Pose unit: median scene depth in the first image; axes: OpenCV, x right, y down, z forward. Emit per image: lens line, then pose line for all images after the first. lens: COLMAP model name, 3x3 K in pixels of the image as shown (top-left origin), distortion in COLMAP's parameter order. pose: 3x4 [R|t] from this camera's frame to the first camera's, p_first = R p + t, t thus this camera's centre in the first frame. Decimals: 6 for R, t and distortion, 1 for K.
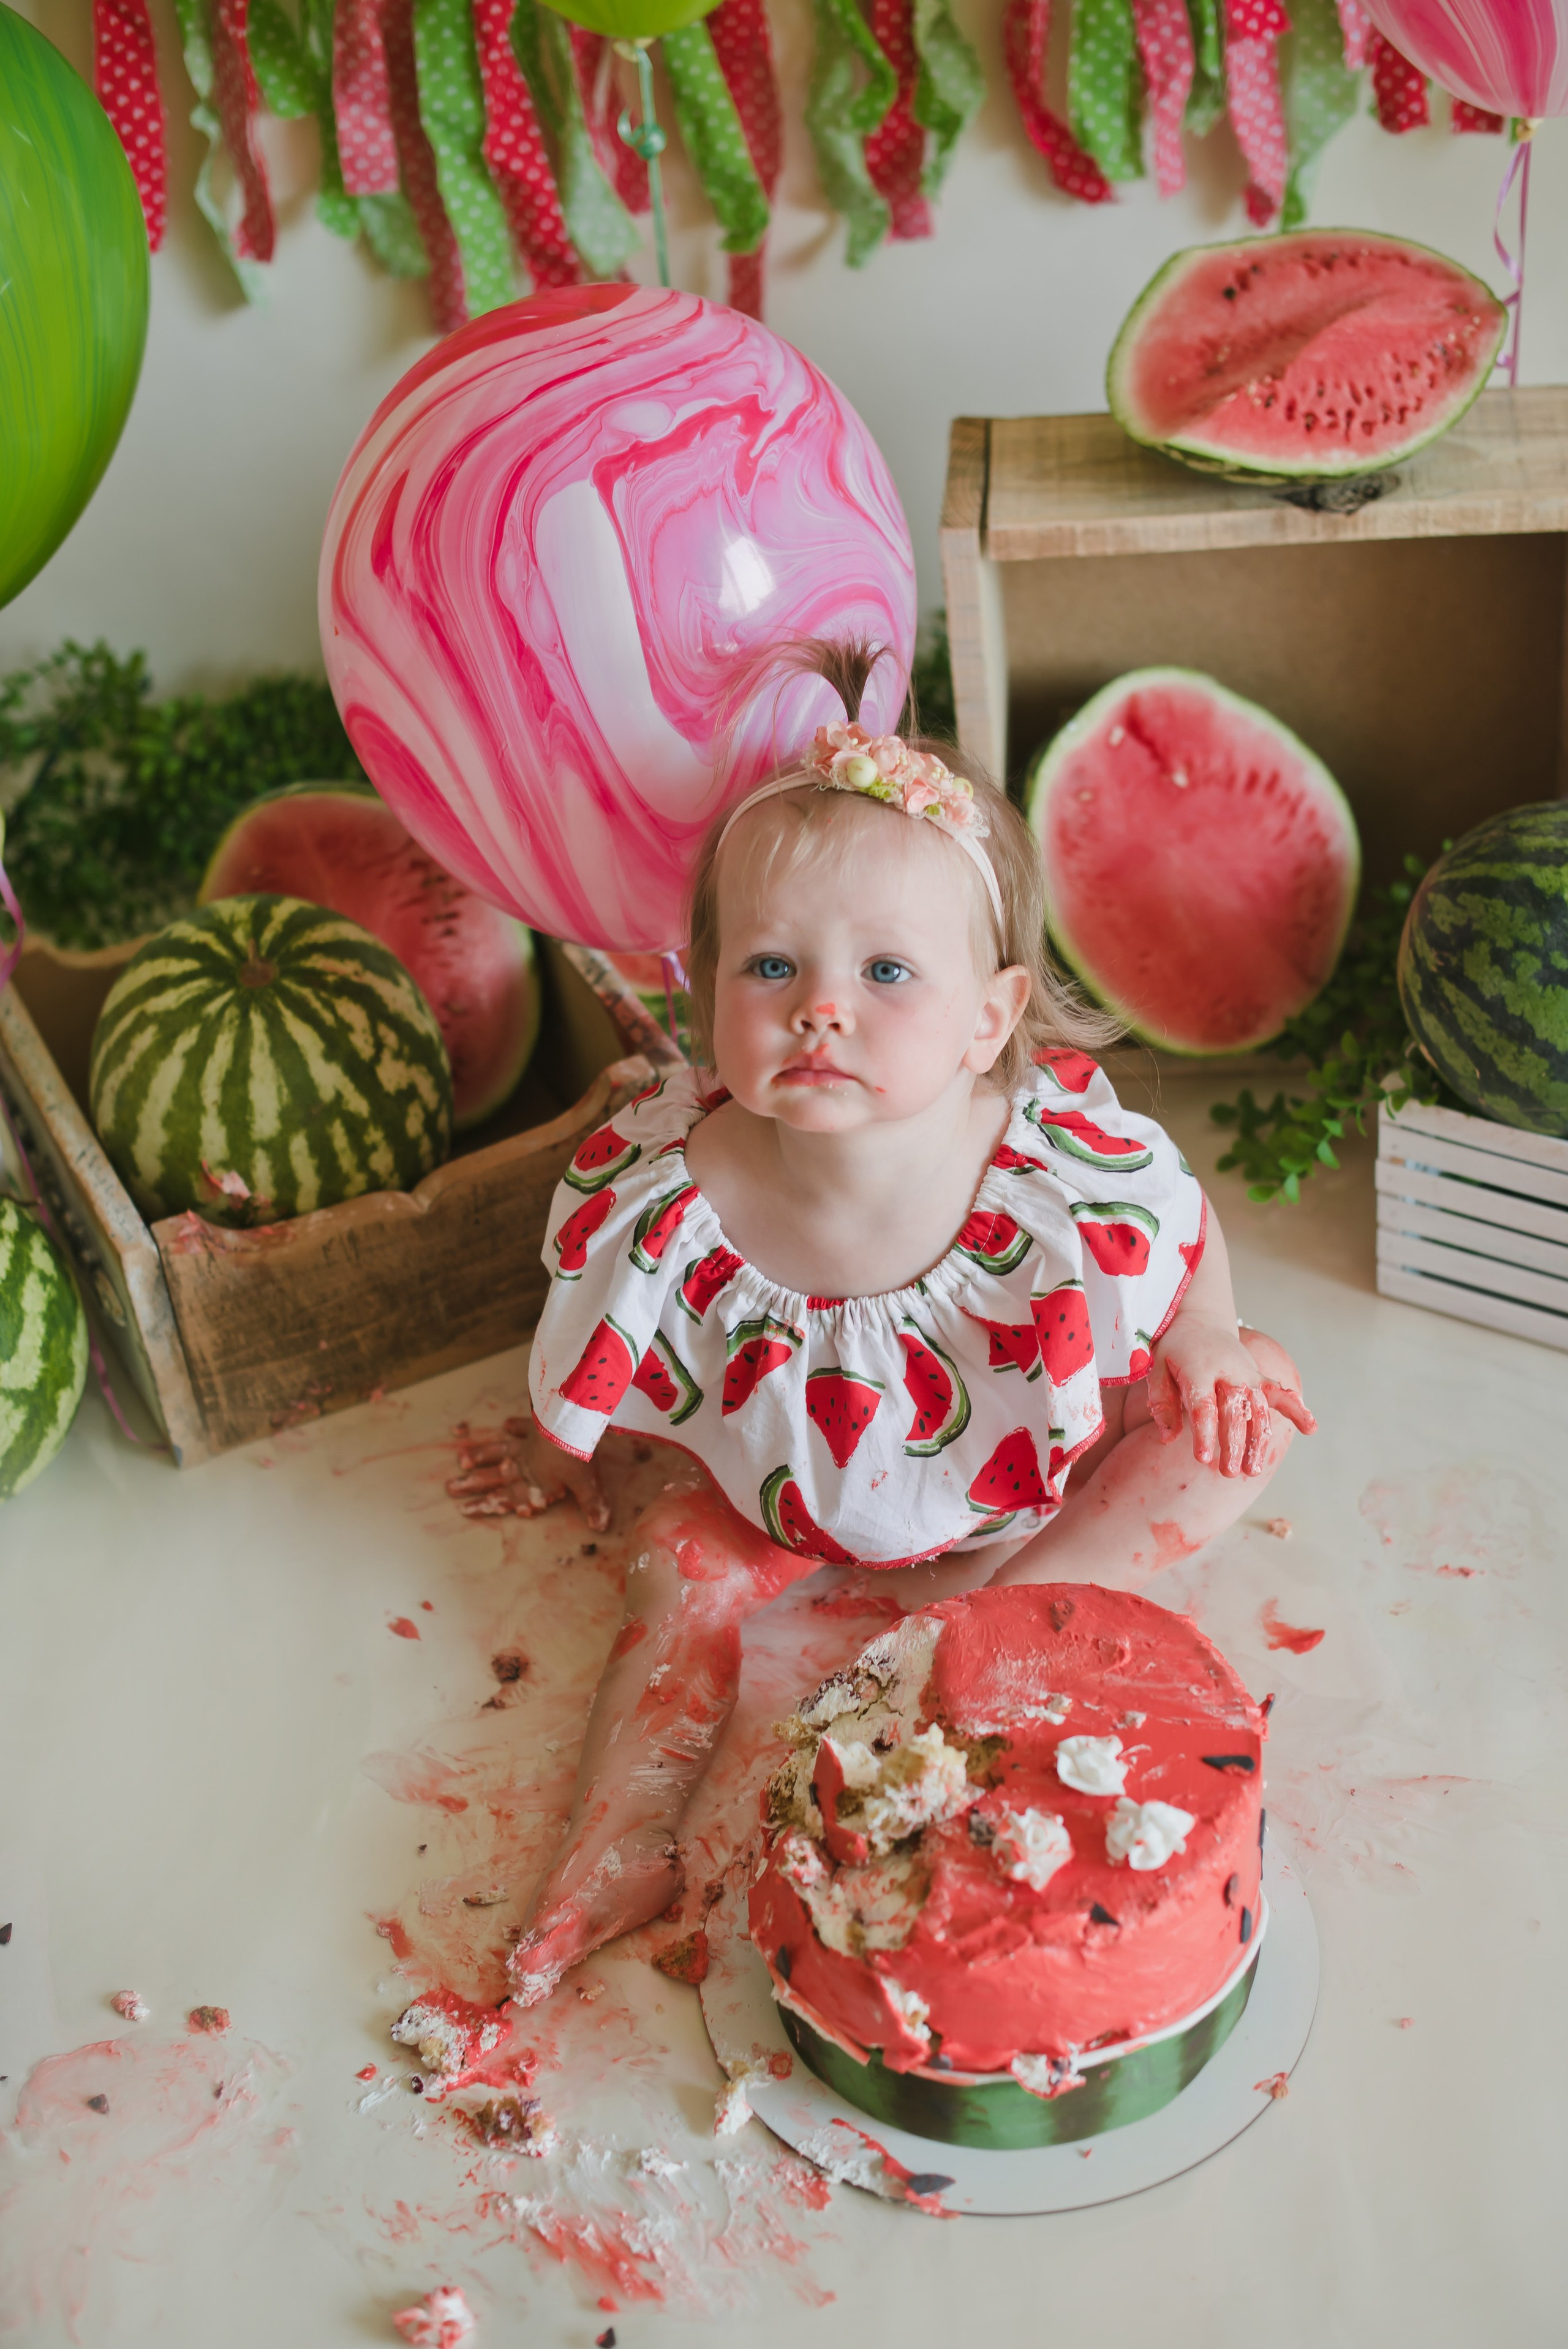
lens RADIAL K [[3452.0, 0, 784.0], [0, 3452.0, 1174.5], [0, 0, 1]] dist [-0.153580, 0.112833]
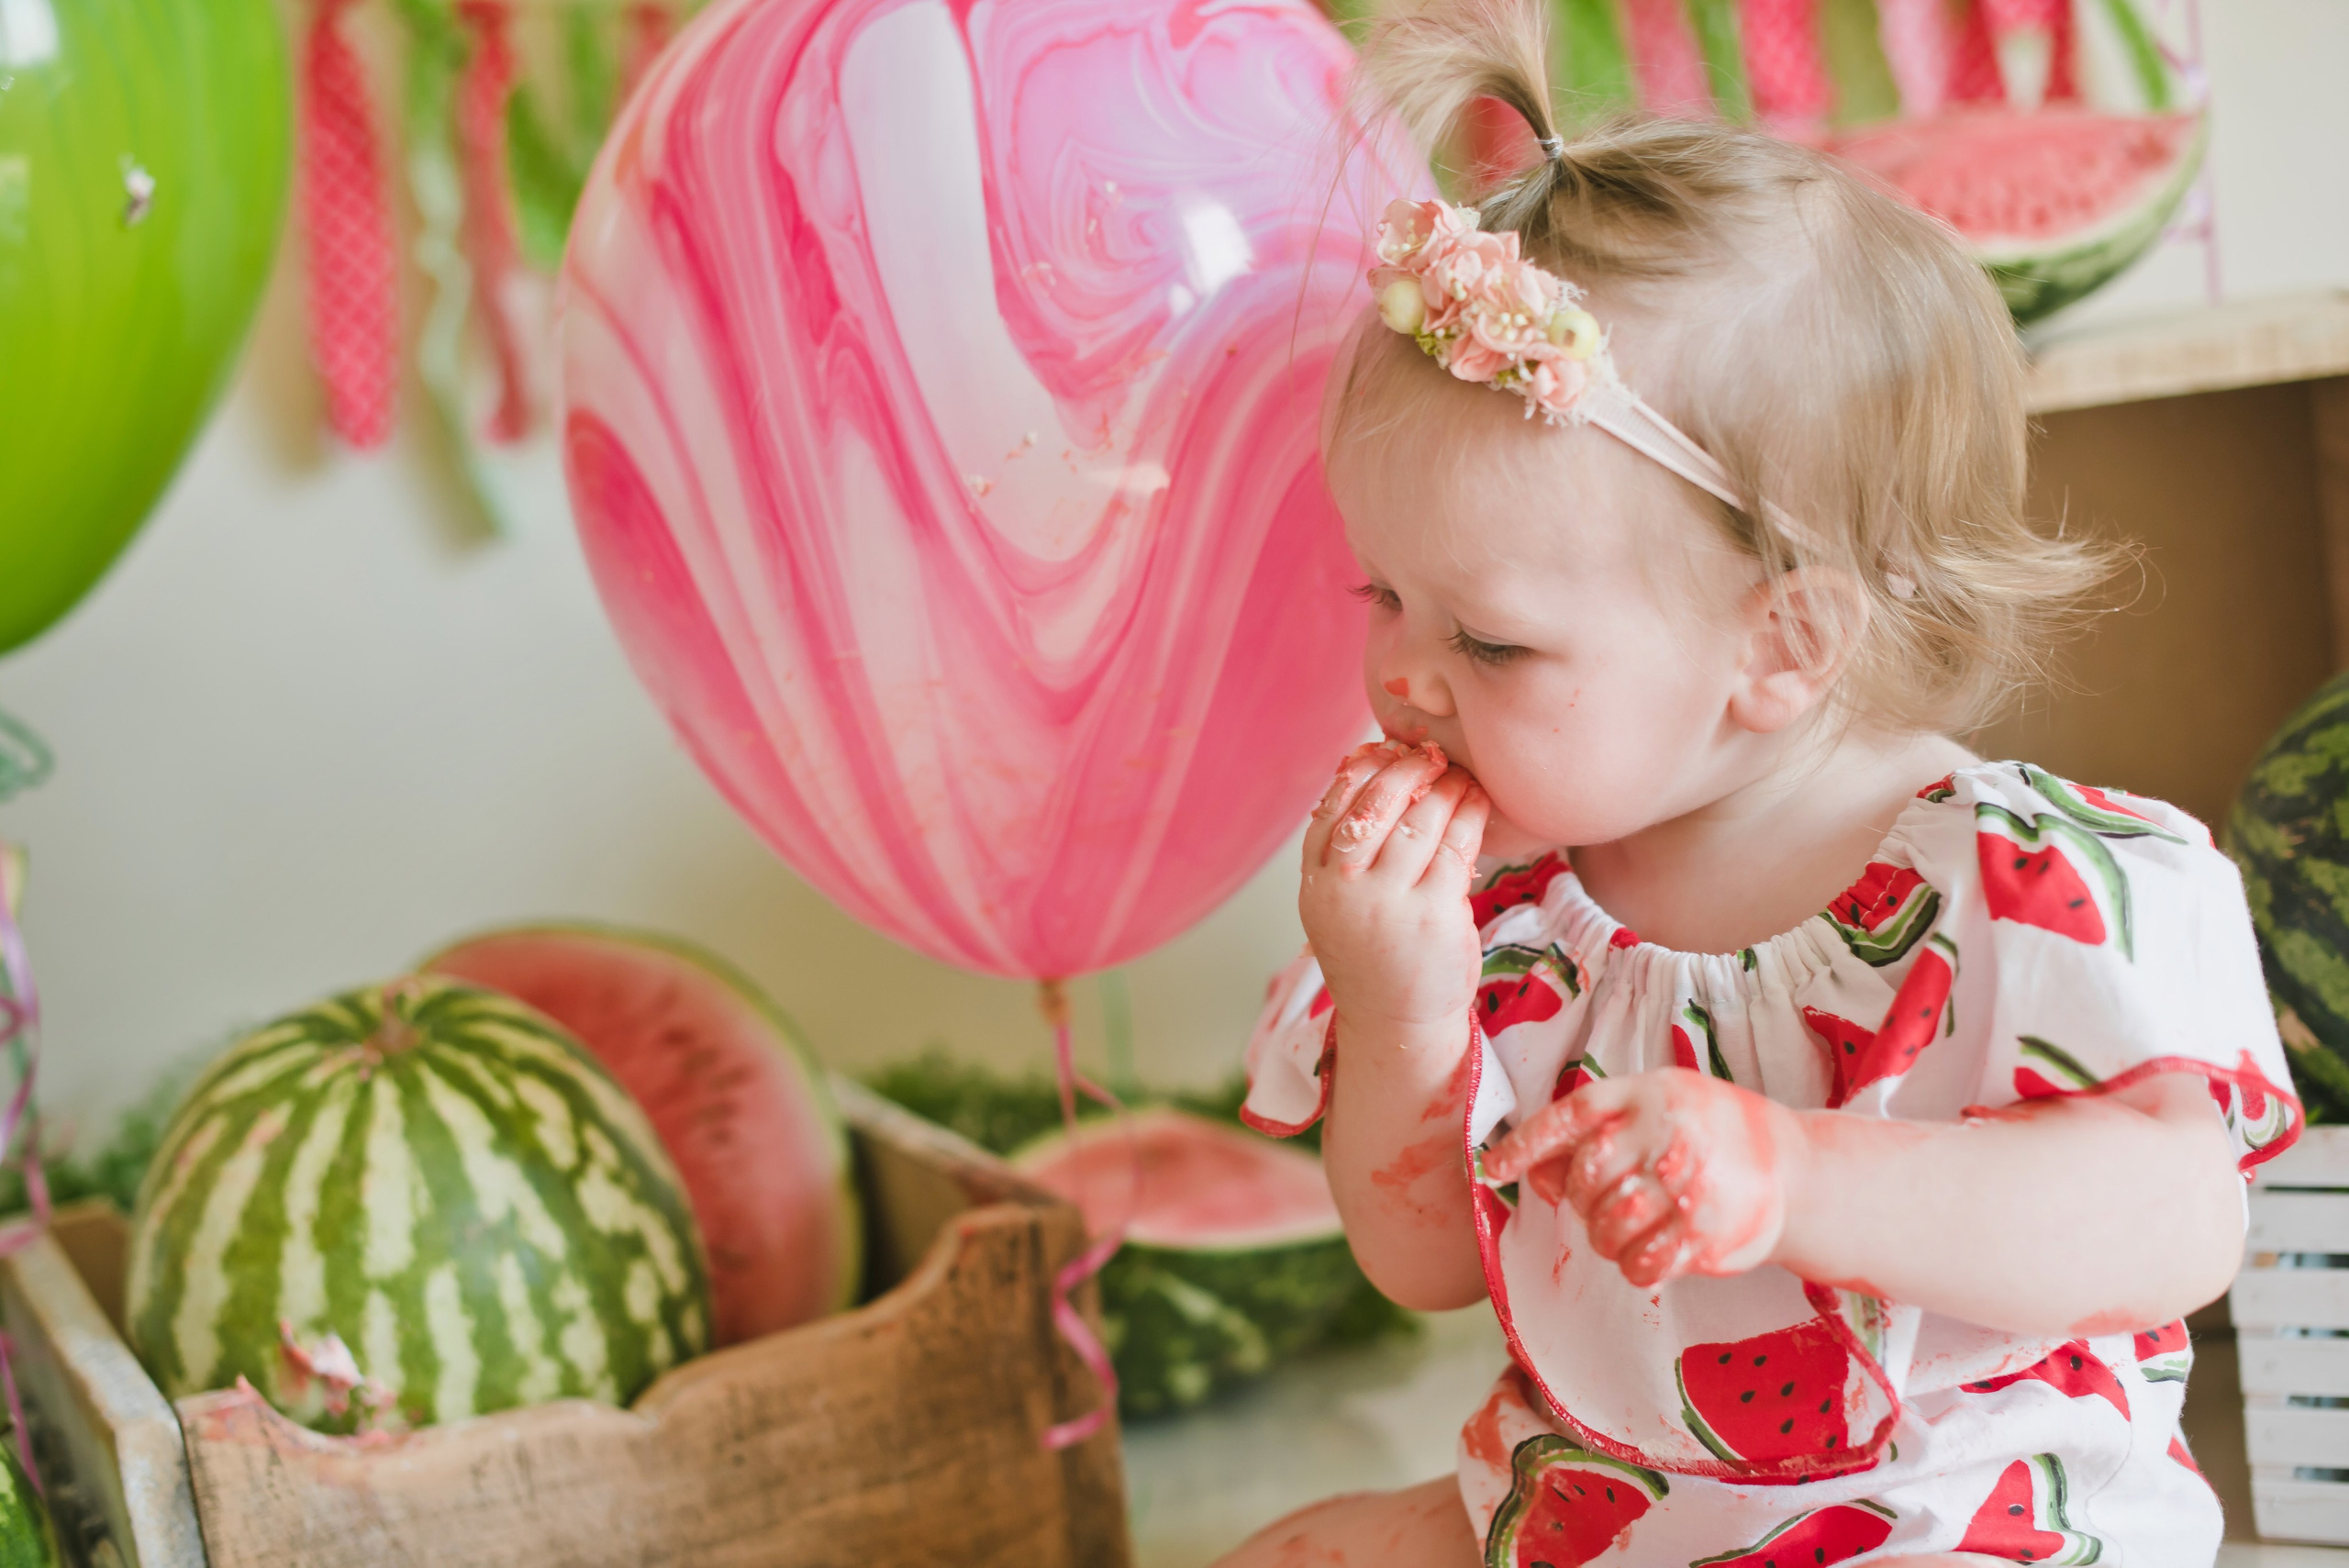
lens RADIAL K [[3545.0, 0, 1134.6], [0, 3545.0, 730.9], [0, 0, 1]] dist [-0.025095, -0.504330]
pose [[0.998735, -0.045622, -0.021163, -0.001816], [0.028618, 0.861587, -0.506803, 0.223346], [0.041356, 0.505556, 0.861802, 0.421548]]
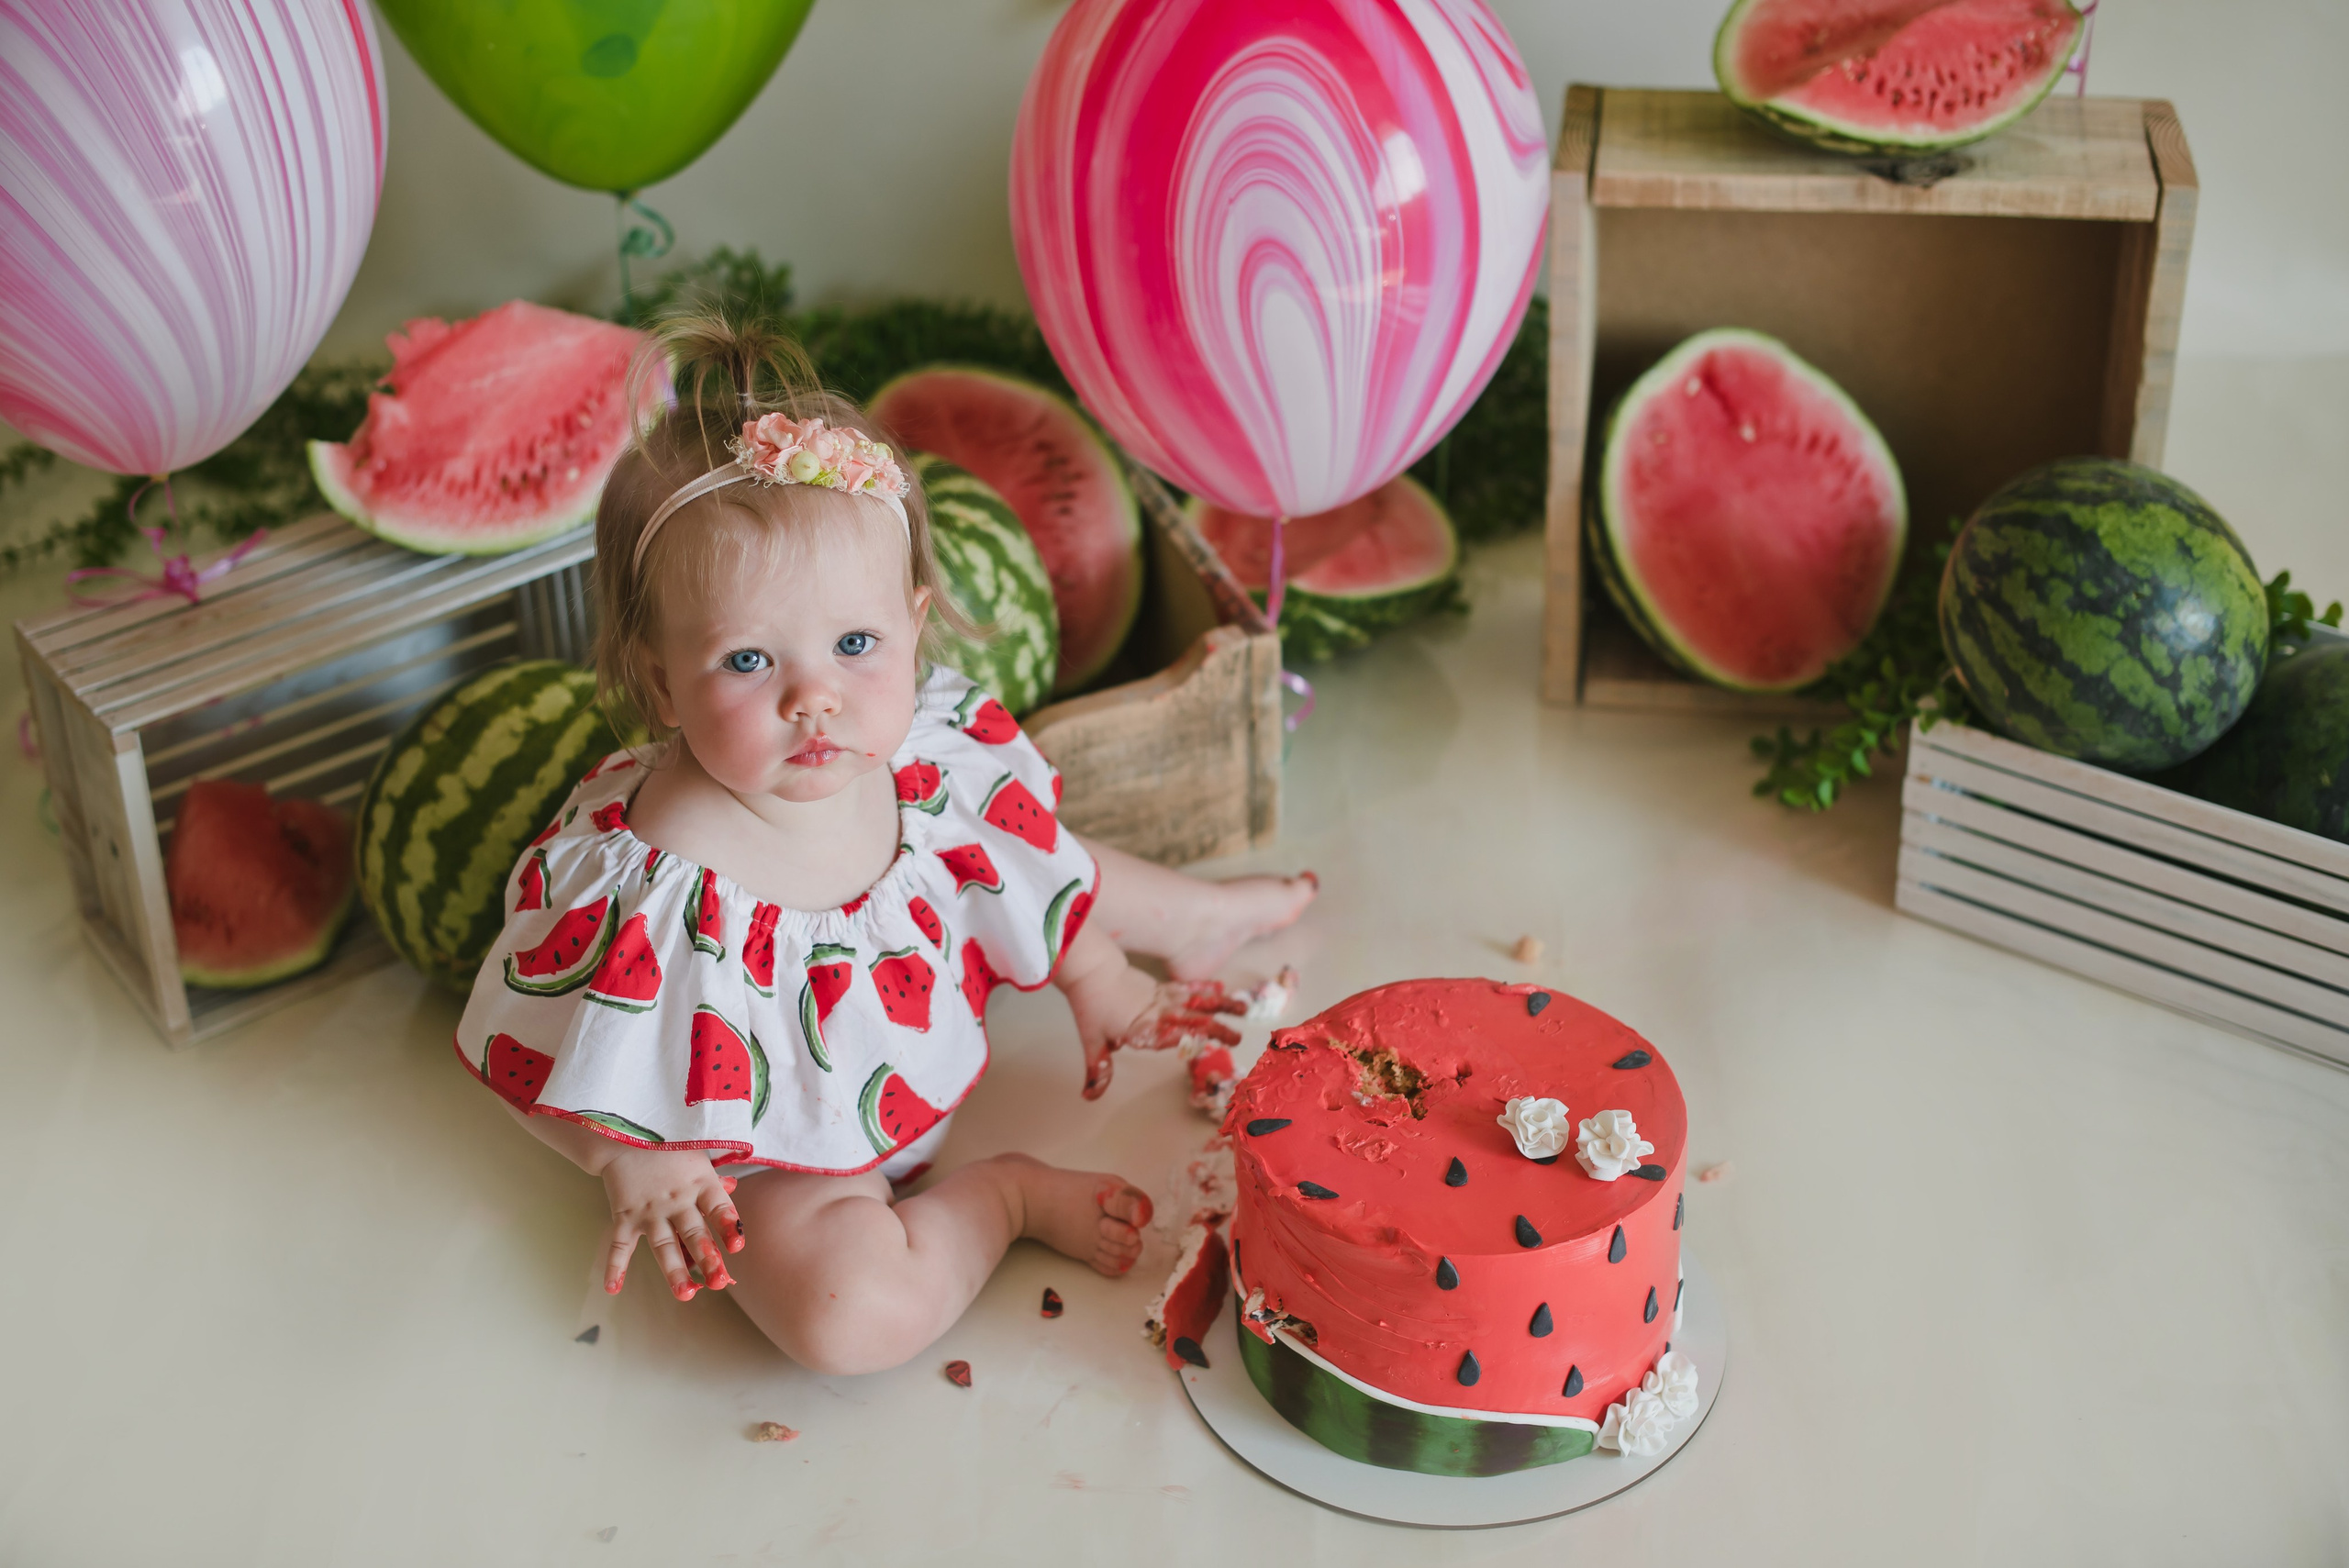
lens RADIAL K [[3451.9, 0, 1174.5], [0, 3451.9, 784.0], [0, 0, 1]] dist [-0.153580, 0.112833]
pose [[0.995436, 0.090356, -0.030691, -0.023607], [-0.092342, 0.993193, -0.071003, 0.096963], [0.024066, 0.073513, 0.997004, -0.082992]]
